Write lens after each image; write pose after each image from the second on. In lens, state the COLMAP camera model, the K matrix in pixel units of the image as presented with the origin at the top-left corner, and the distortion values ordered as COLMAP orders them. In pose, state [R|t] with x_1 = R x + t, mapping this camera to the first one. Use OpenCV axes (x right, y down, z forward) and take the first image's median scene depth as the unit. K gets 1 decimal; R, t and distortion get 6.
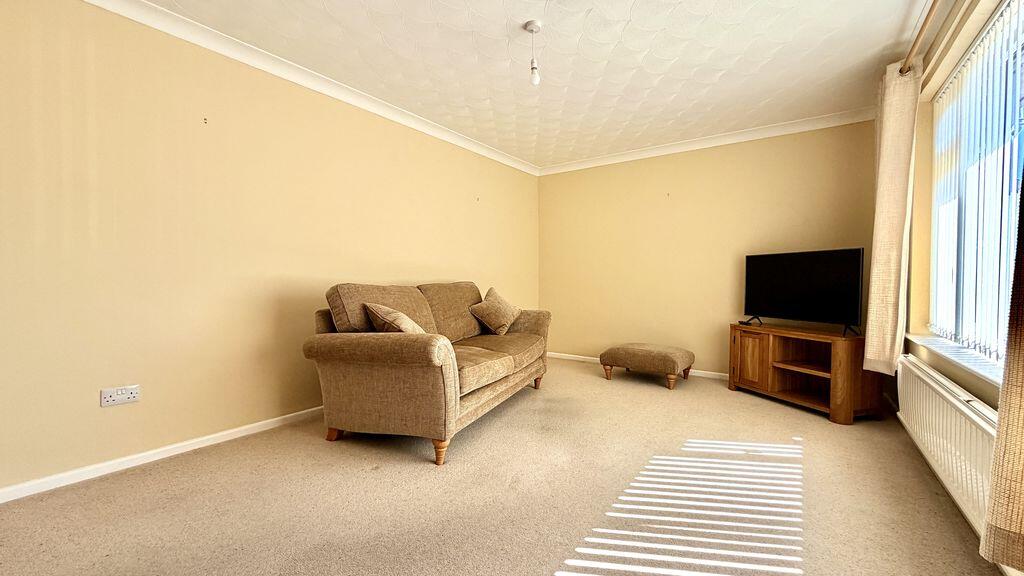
lens RADIAL K [[411.0, 0, 512.0], [0, 411.0, 288.0], [0, 0, 1]] dist [0.001656, 0.000024]
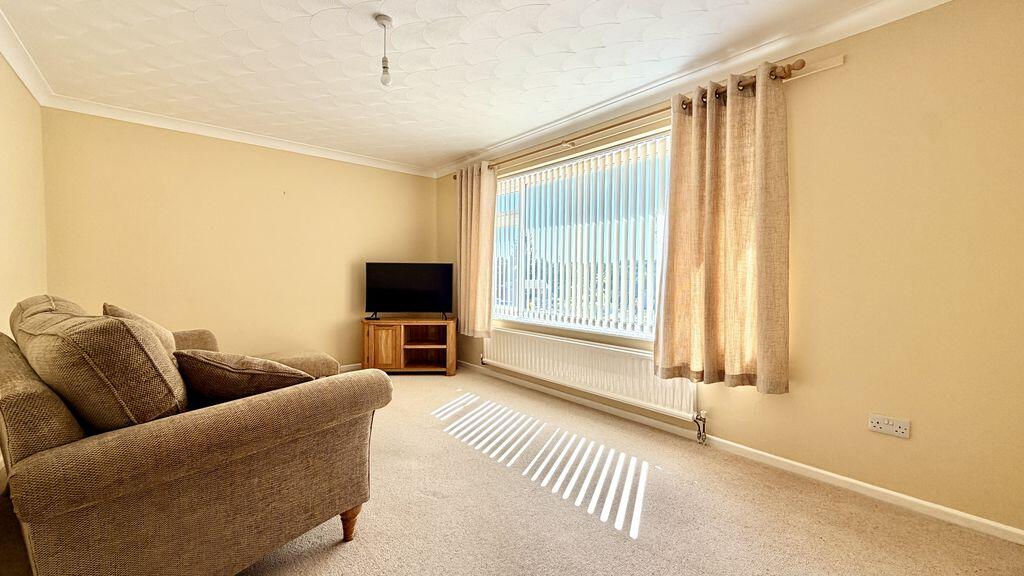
lens RADIAL K [[406.9, 0, 512.0], [0, 406.9, 288.0], [0, 0, 1]] dist [0.000239, 0.000058]
pose [[0.250674, -0.029424, 0.967624, -0.613997], [0.007363, 0.999567, 0.028488, -0.044967], [-0.968044, -0.000017, 0.250782, 0.380945]]
